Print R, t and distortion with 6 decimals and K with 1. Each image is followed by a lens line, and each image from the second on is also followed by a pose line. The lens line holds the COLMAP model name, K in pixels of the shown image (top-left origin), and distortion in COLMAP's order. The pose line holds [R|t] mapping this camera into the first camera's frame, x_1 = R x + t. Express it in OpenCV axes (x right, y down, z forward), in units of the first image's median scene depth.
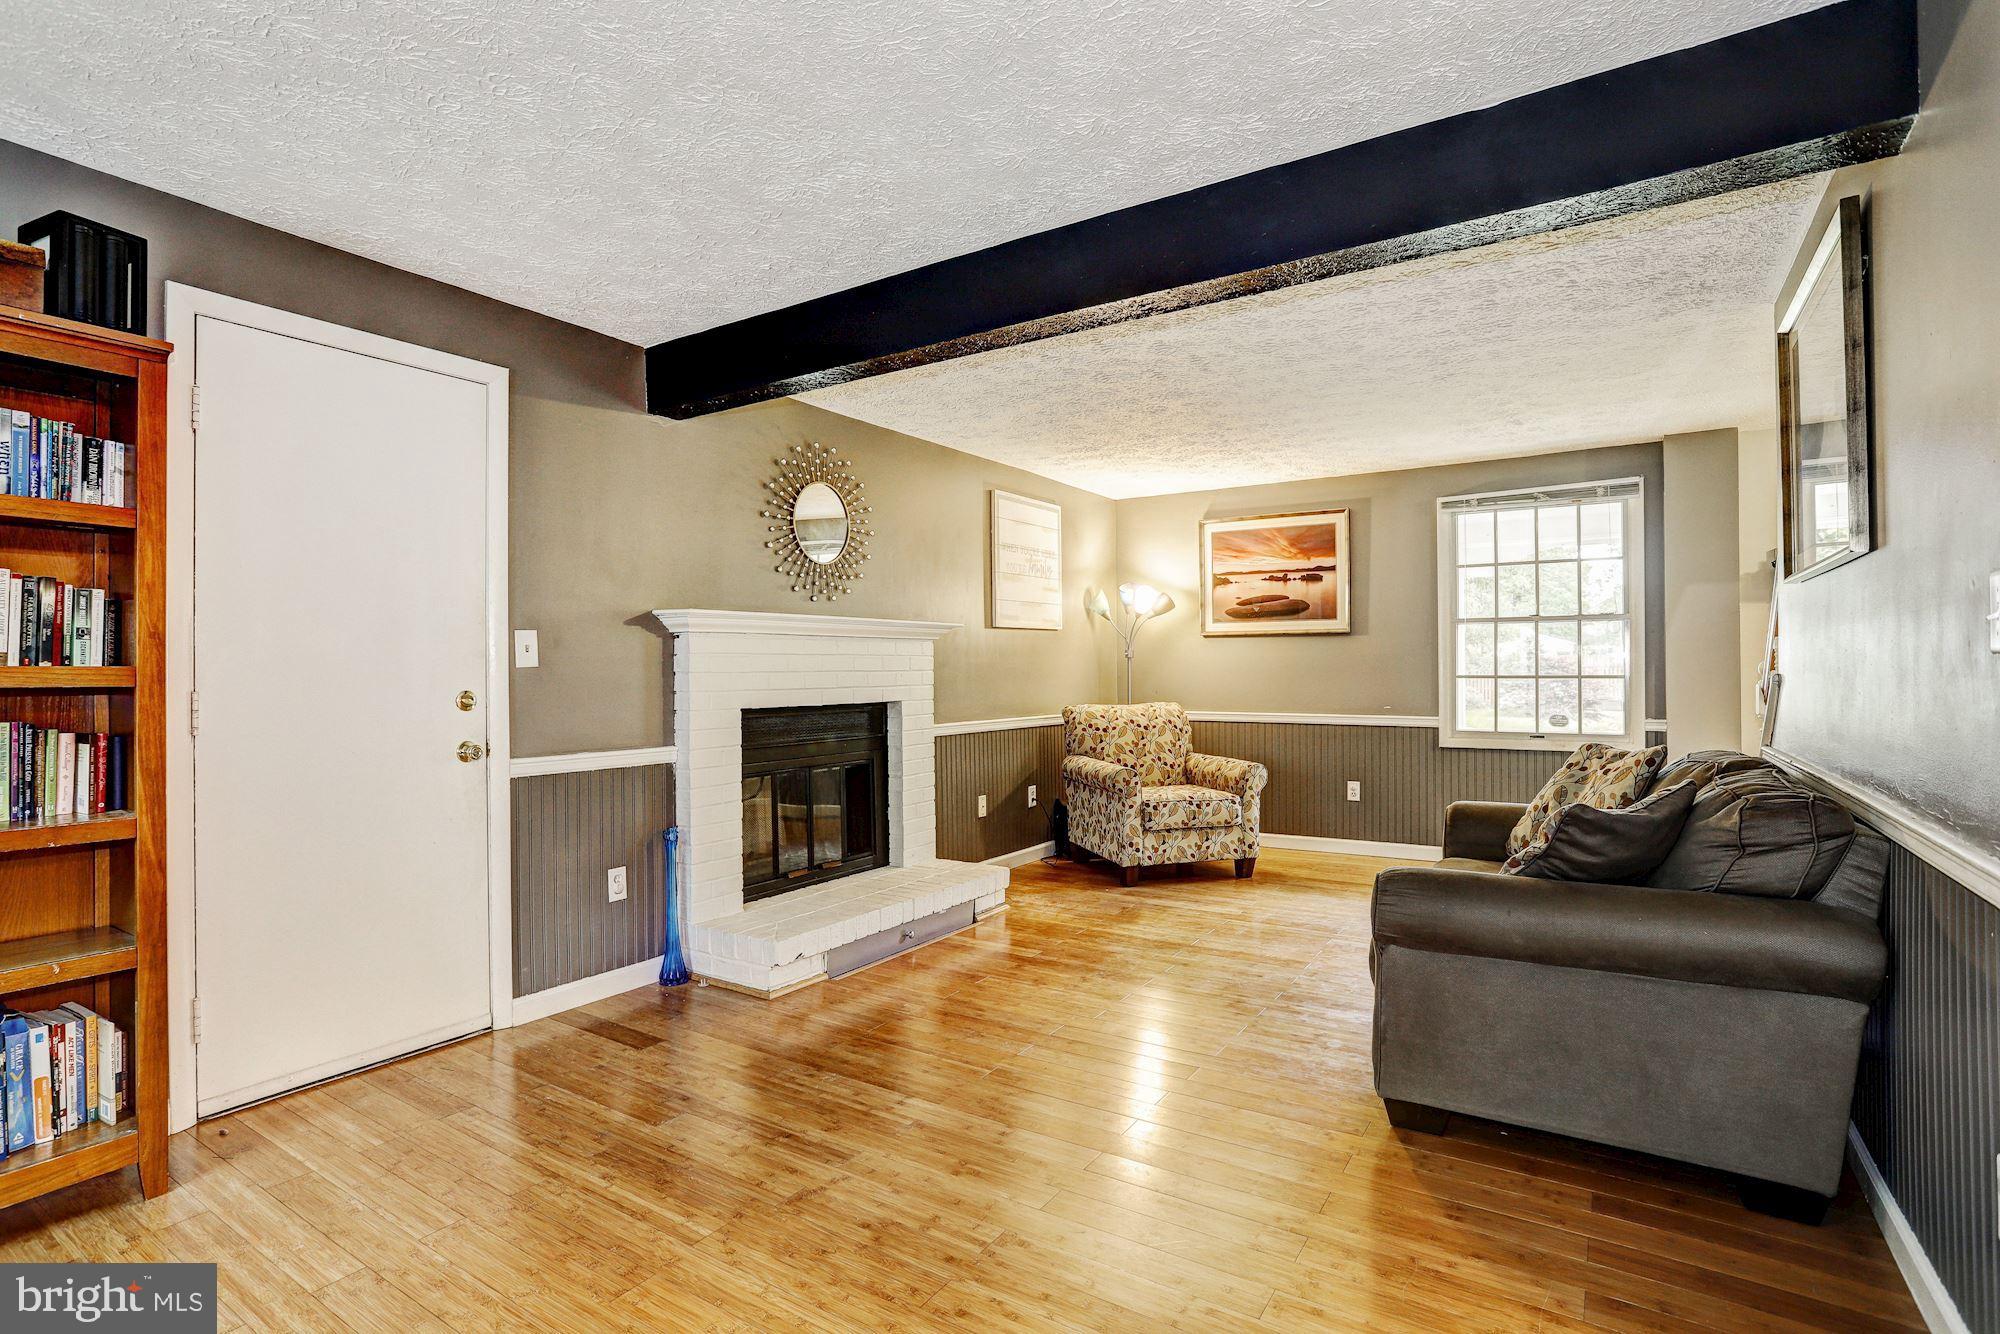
lens RADIAL K [[975.7, 0, 989.4], [0, 975.7, 666.3], [0, 0, 1]] dist [-0.031149, 0.001309]
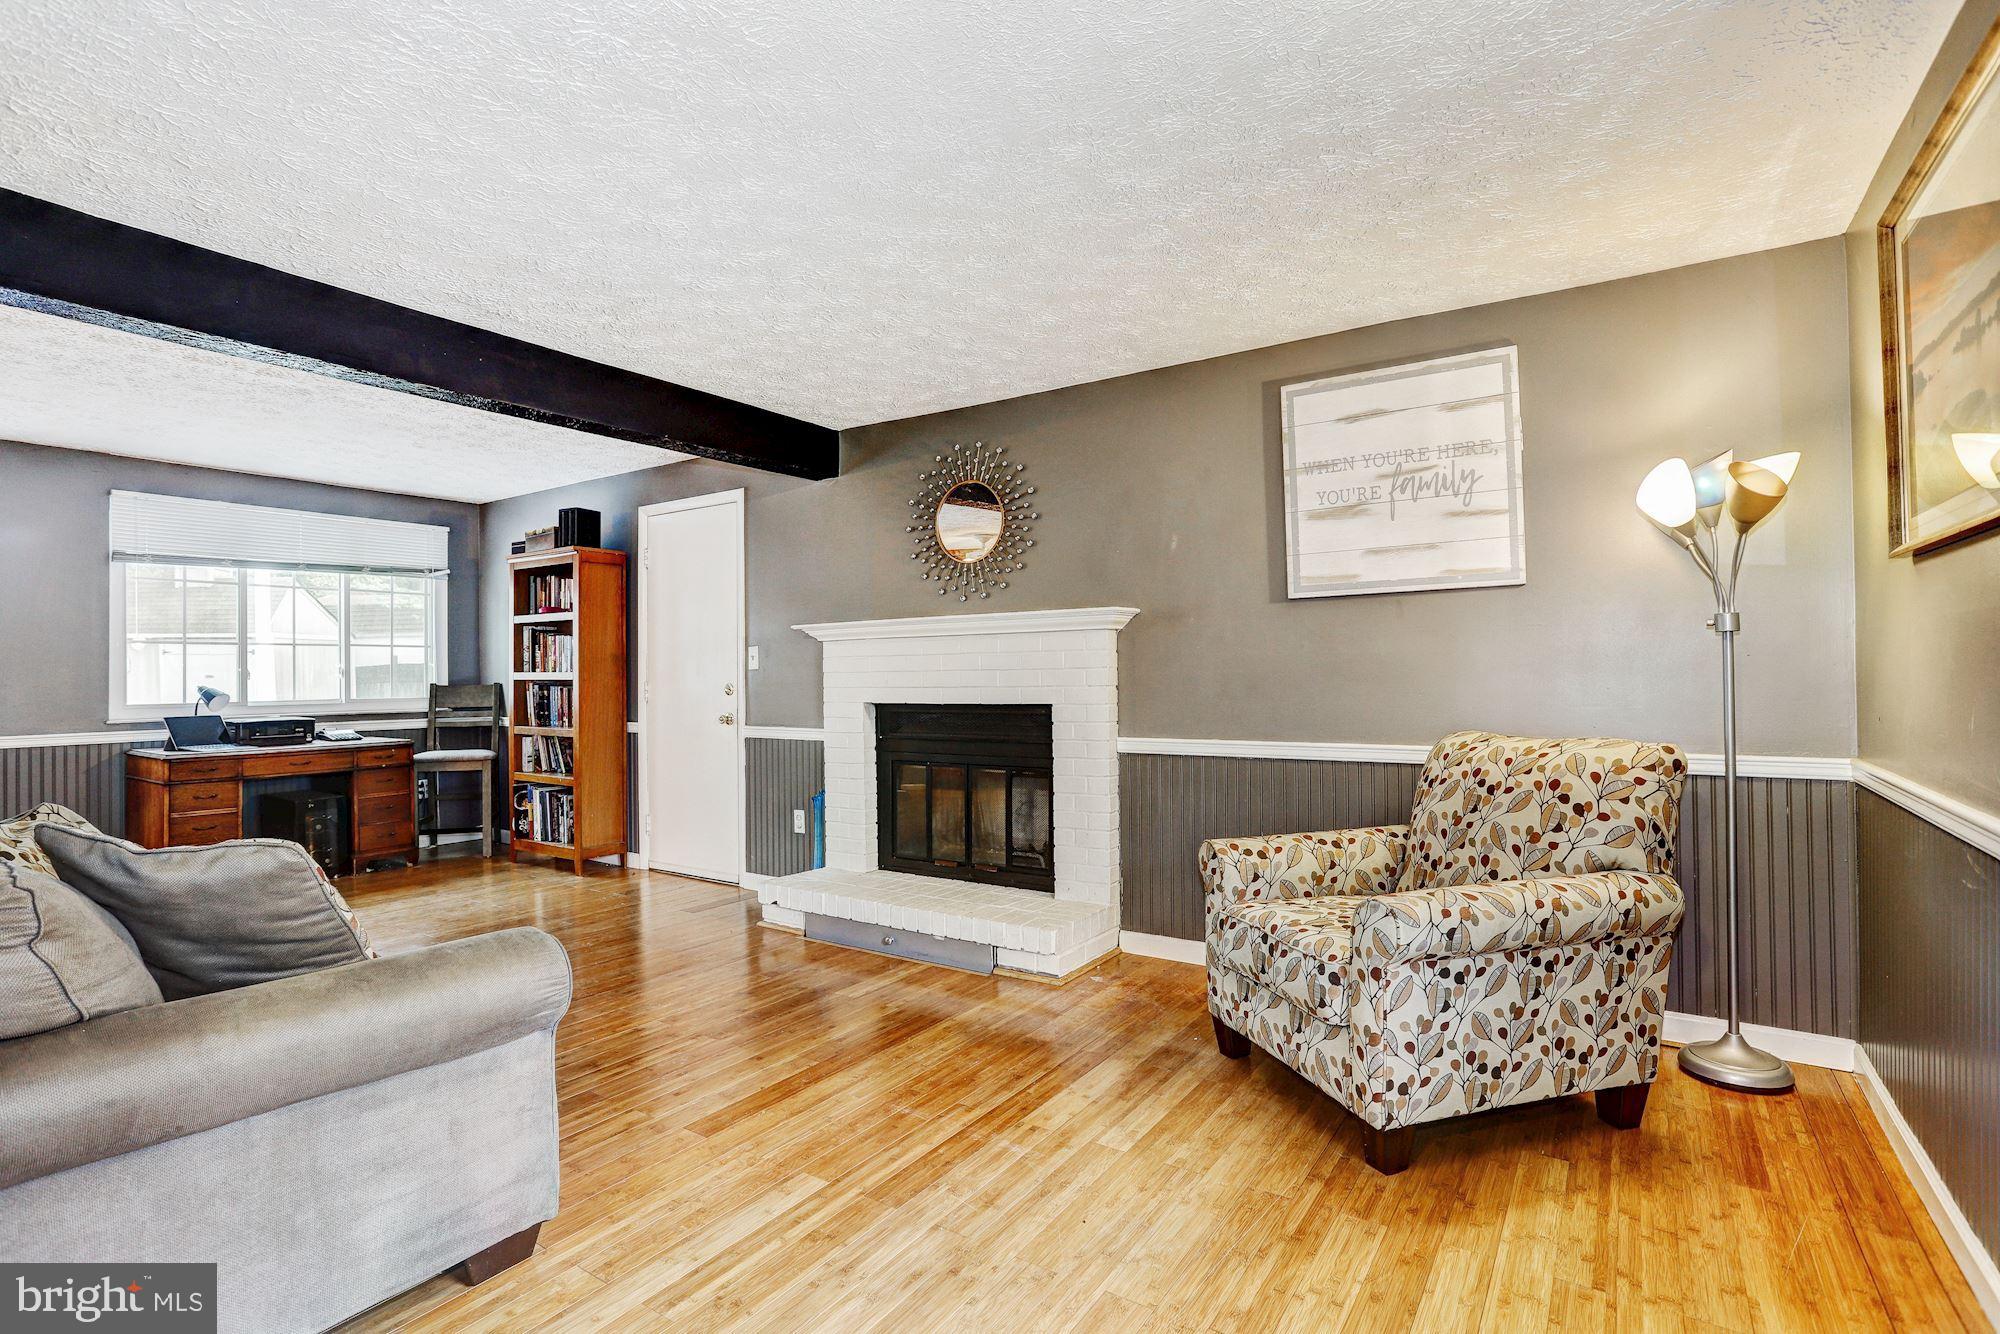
lens RADIAL K [[975.7, 0, 989.4], [0, 975.7, 666.3], [0, 0, 1]] dist [-0.031149, 0.001309]
pose [[-0.005945, 0.002810, -0.999978, 0.929107], [0.017333, 0.999846, 0.002706, -0.001342], [0.999832, -0.017316, -0.005993, 1.149938]]
